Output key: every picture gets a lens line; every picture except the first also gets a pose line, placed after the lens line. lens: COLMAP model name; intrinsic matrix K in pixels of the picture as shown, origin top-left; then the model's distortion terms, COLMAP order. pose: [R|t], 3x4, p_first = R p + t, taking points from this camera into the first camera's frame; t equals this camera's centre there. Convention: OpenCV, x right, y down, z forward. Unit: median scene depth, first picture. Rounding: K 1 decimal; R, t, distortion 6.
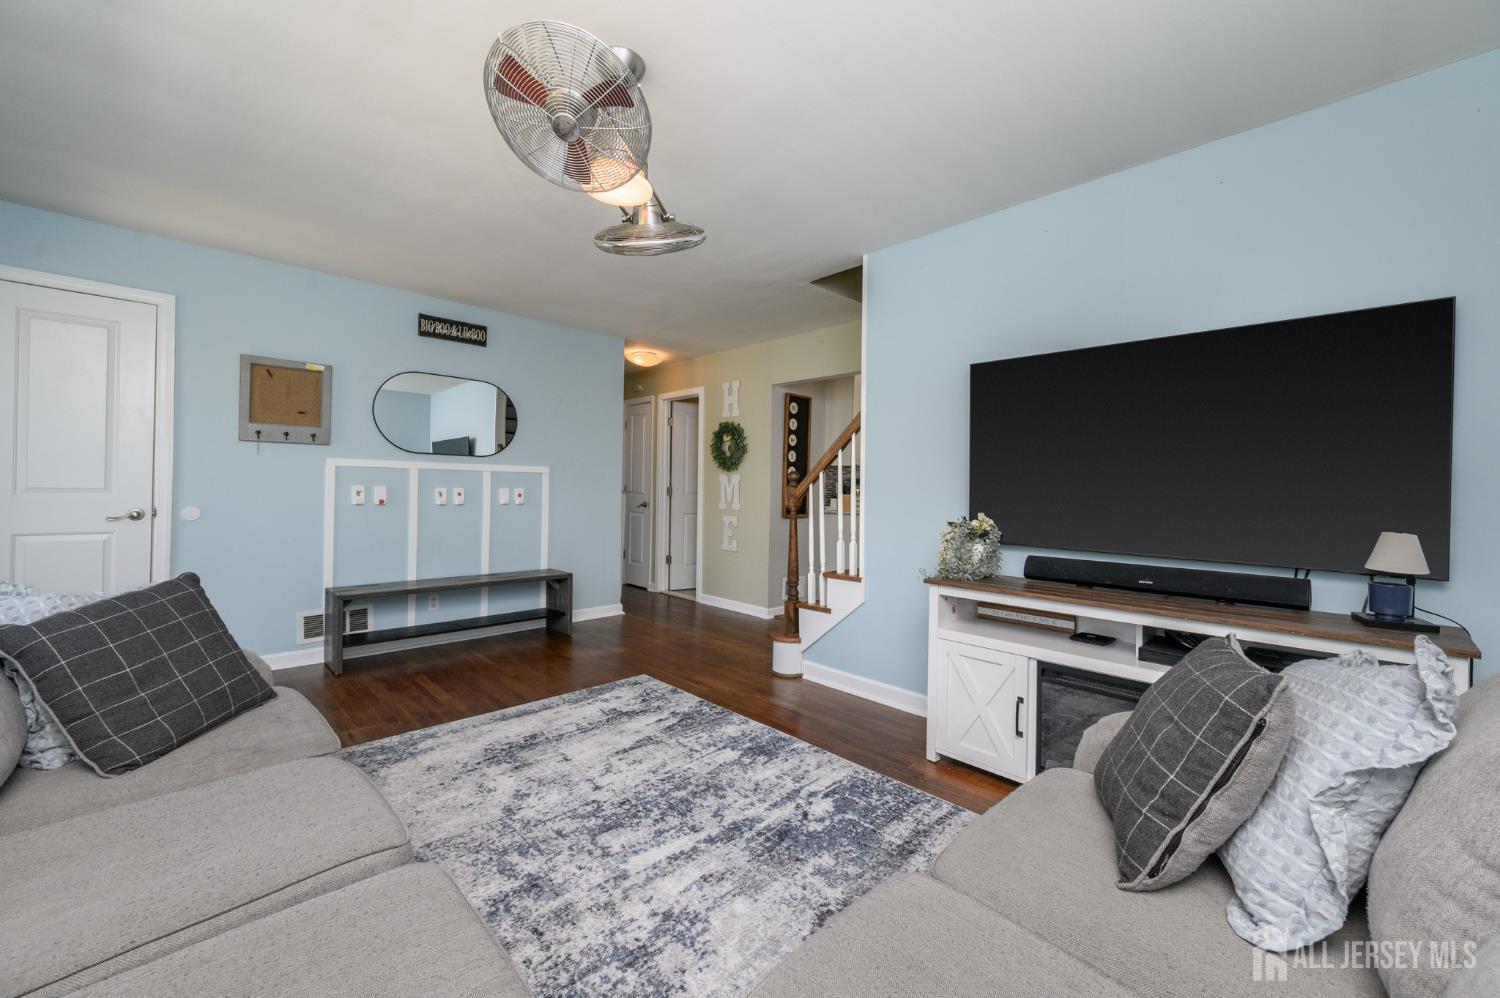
lens RADIAL K [[590.8, 0, 748.4], [0, 590.8, 495.5], [0, 0, 1]] dist [-0.001056, 0.000137]
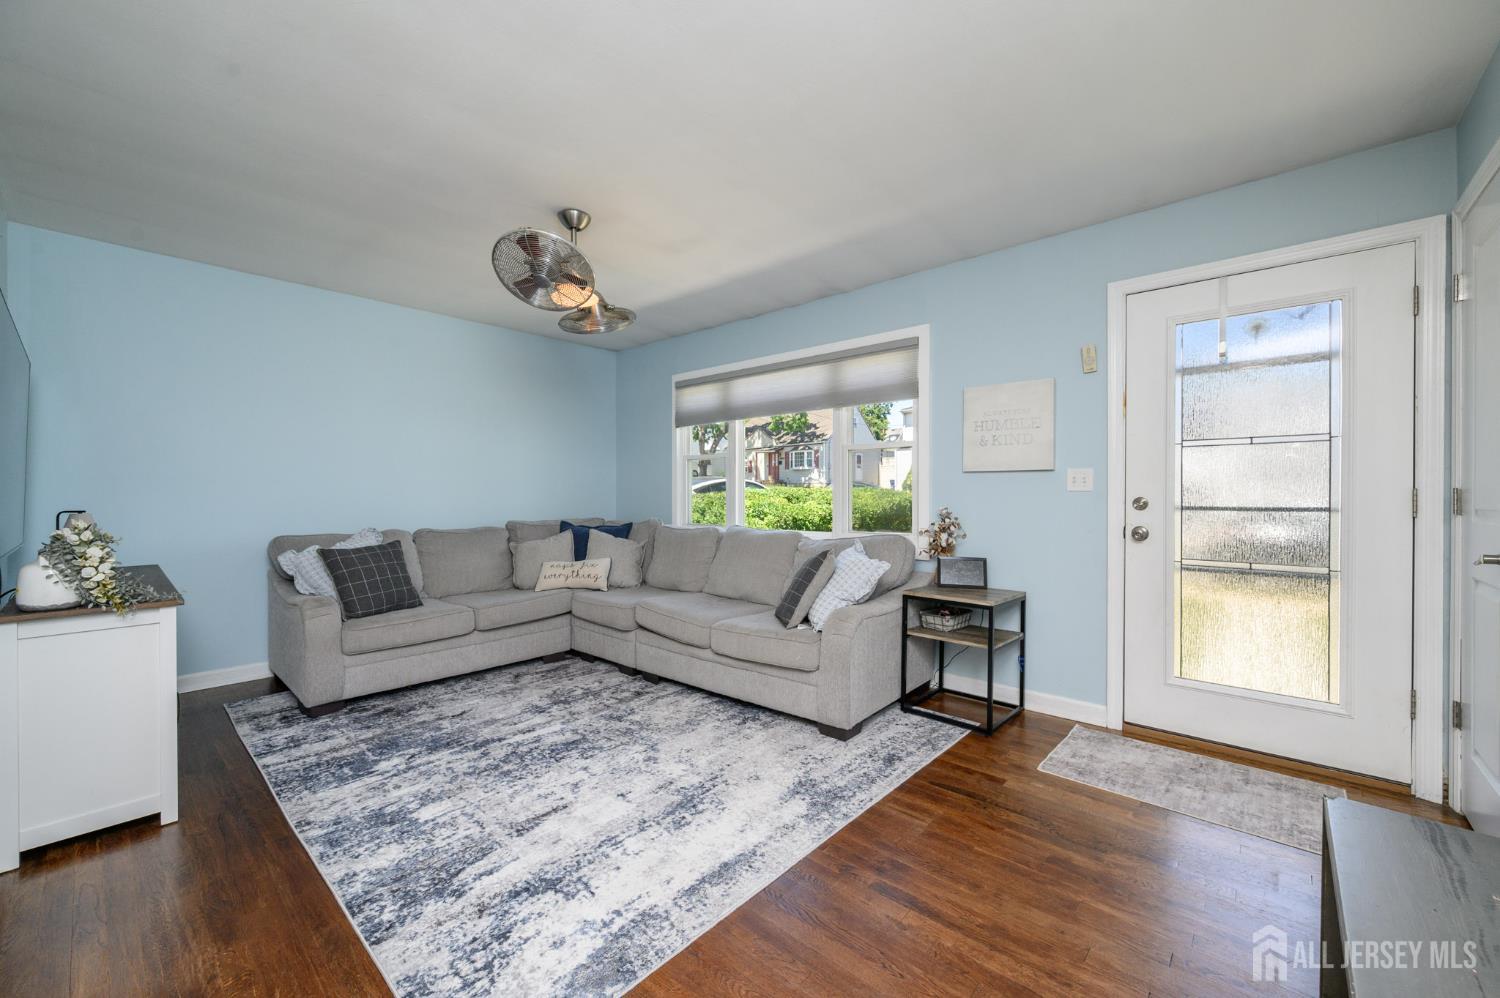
lens RADIAL K [[589.1, 0, 752.2], [0, 589.1, 503.5], [0, 0, 1]] dist [-0.000938, -0.000044]
pose [[-0.997159, -0.013901, -0.074036, -0.430022], [-0.015743, 0.999580, 0.024344, -0.024526], [0.073666, 0.025441, -0.996958, 1.890870]]
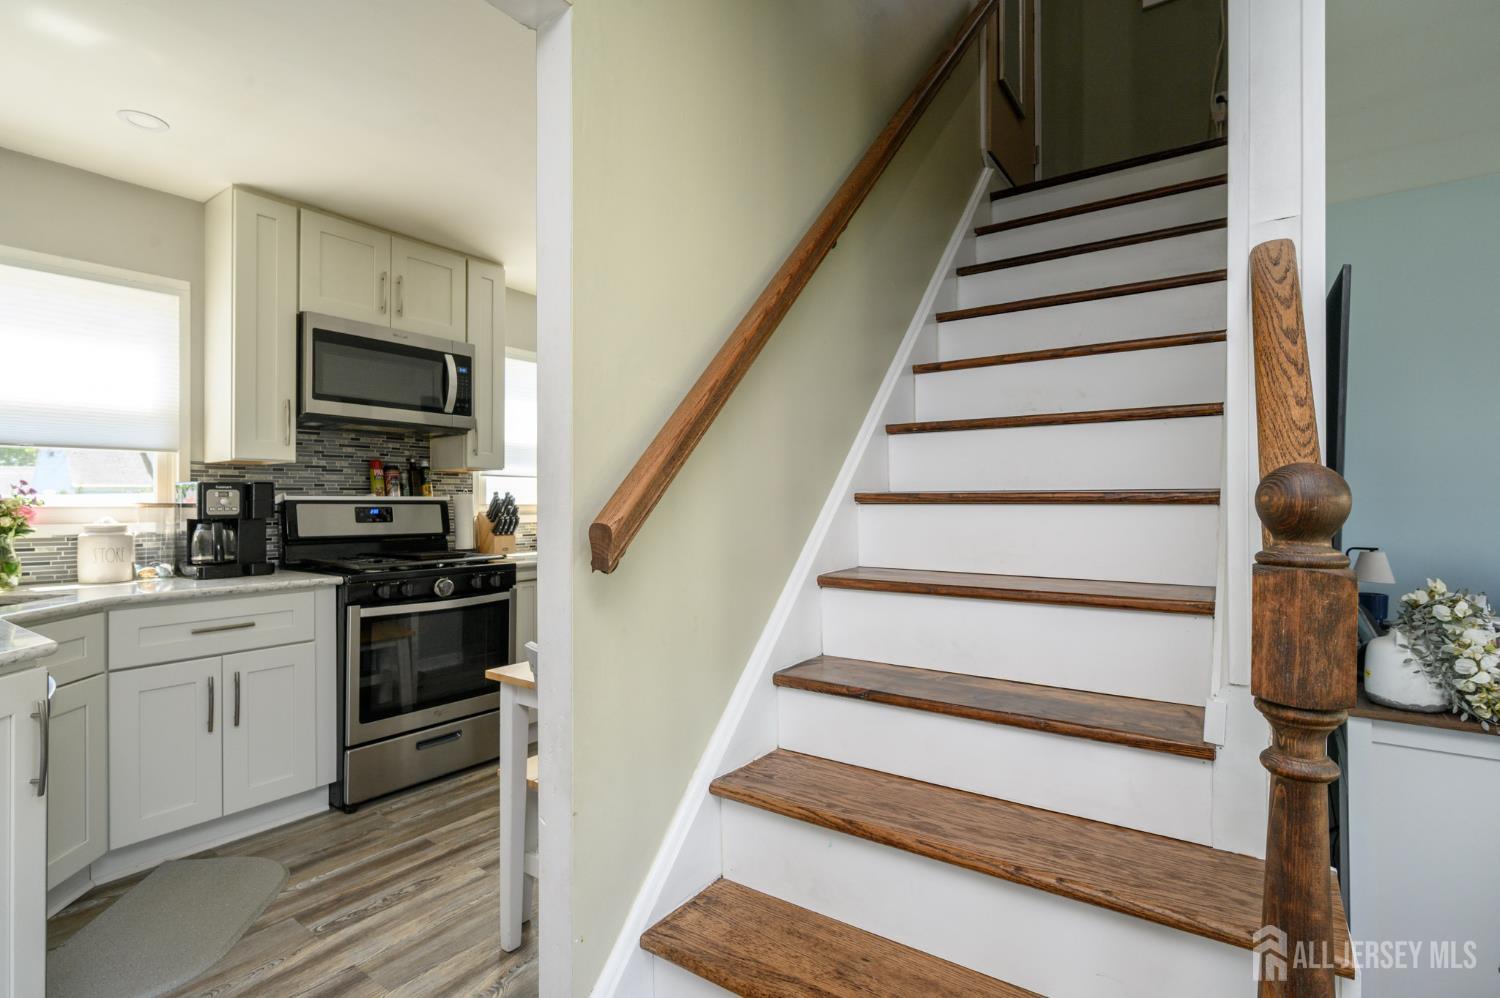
lens RADIAL K [[727.5, 0, 751.6], [0, 727.5, 500.4], [0, 0, 1]] dist [0.000622, -0.000357]
pose [[-0.175175, -0.011898, 0.984465, -0.134127], [0.009356, 0.999862, 0.013749, -0.055243], [-0.984493, 0.011619, -0.175039, 1.767270]]
